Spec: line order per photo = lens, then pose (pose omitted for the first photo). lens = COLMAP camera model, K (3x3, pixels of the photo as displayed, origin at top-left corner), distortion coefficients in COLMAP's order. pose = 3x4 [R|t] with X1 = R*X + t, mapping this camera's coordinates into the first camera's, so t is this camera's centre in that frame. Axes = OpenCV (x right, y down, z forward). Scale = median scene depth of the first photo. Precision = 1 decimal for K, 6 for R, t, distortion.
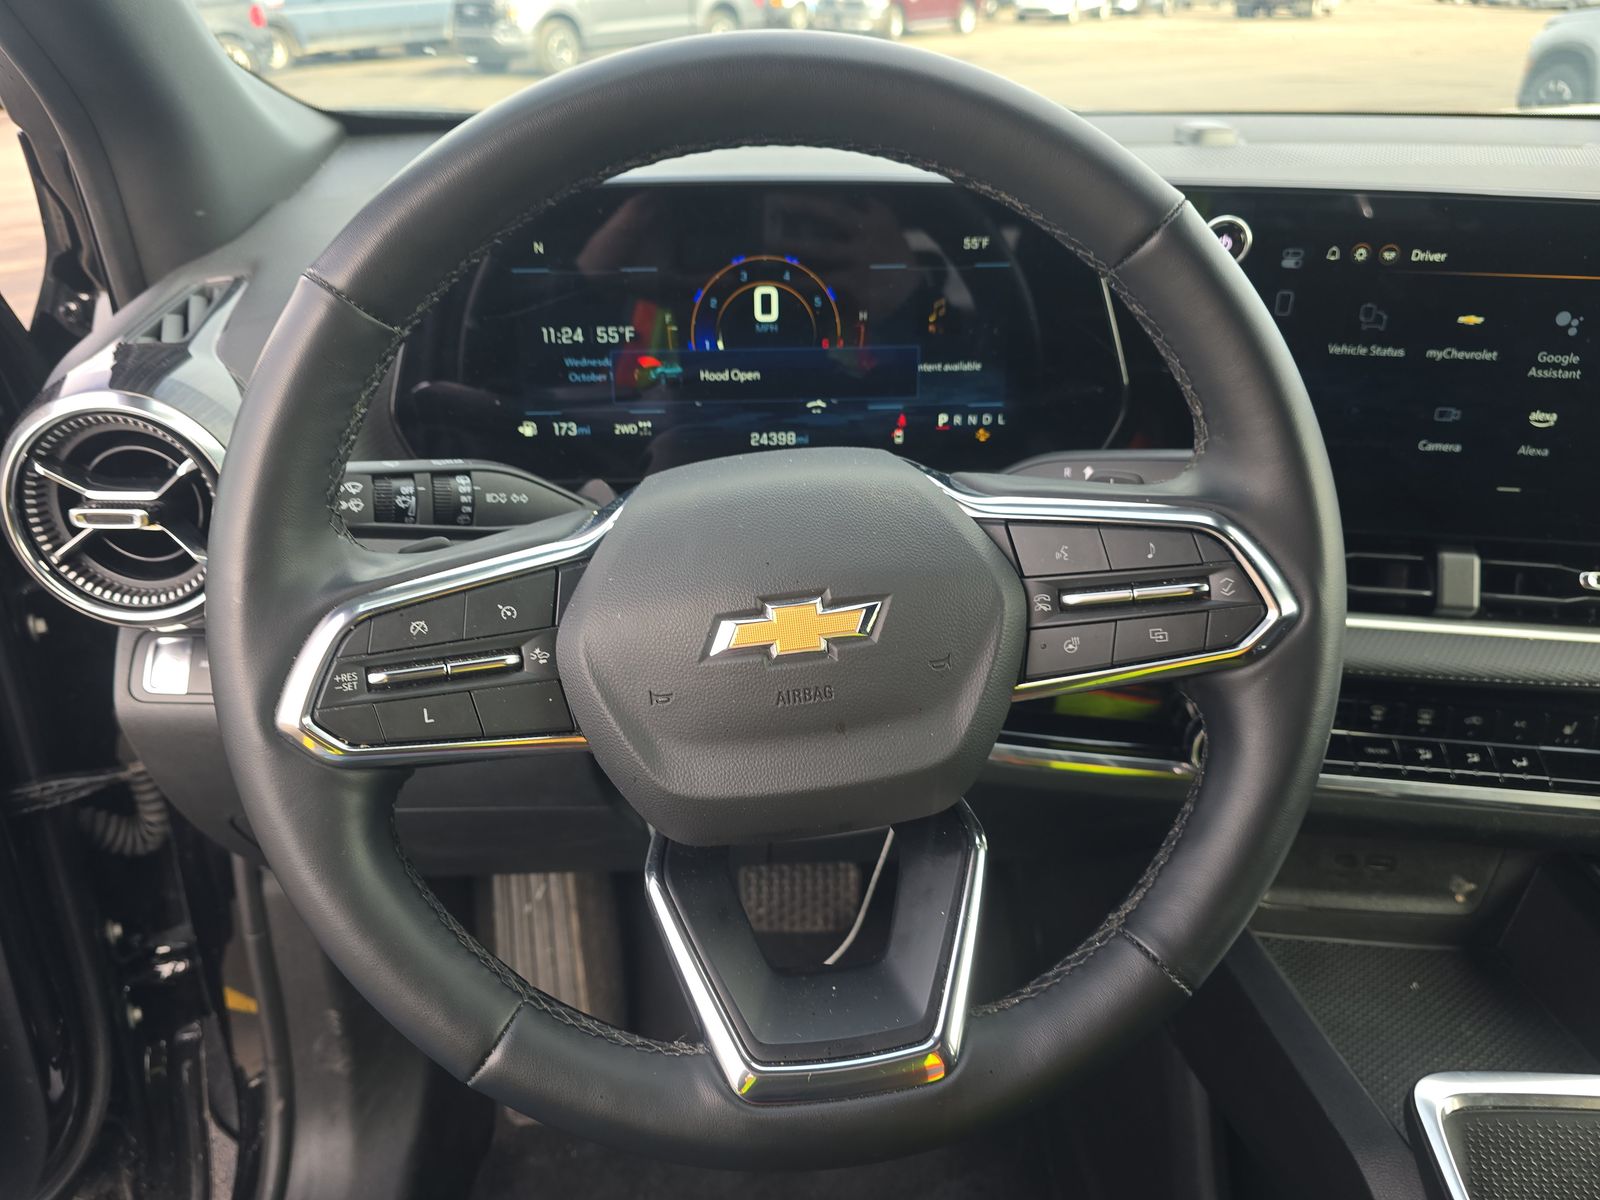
lens RADIAL K [[1064.6, 0, 795.1], [0, 1064.6, 601.8], [0, 0, 1]] dist [-0.002265, -0.027444]
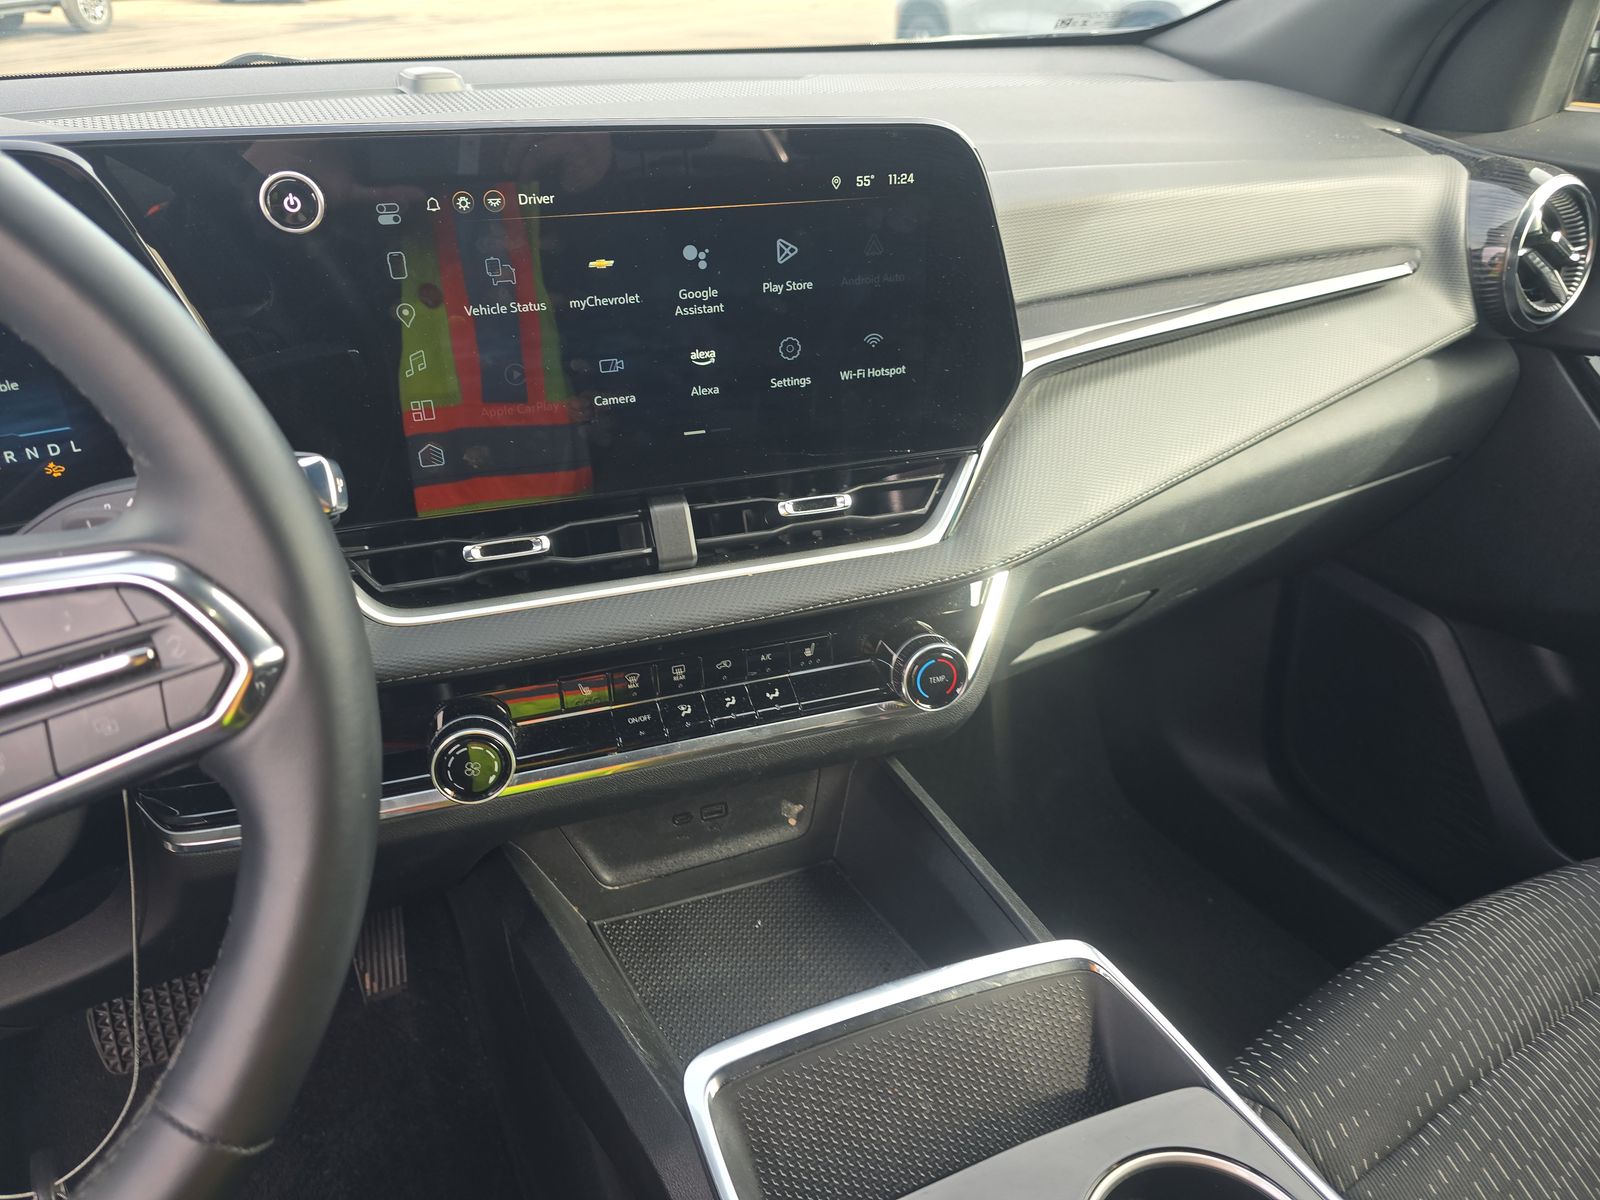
lens RADIAL K [[1064.6, 0, 800.7], [0, 1064.6, 602.1], [0, 0, 1]] dist [-0.002265, -0.027444]
pose [[0.885938, -0.218997, 0.408845, 0.329746], [0.205814, 0.975590, 0.076589, -0.007542], [-0.415638, 0.016293, 0.909384, 0.063621]]
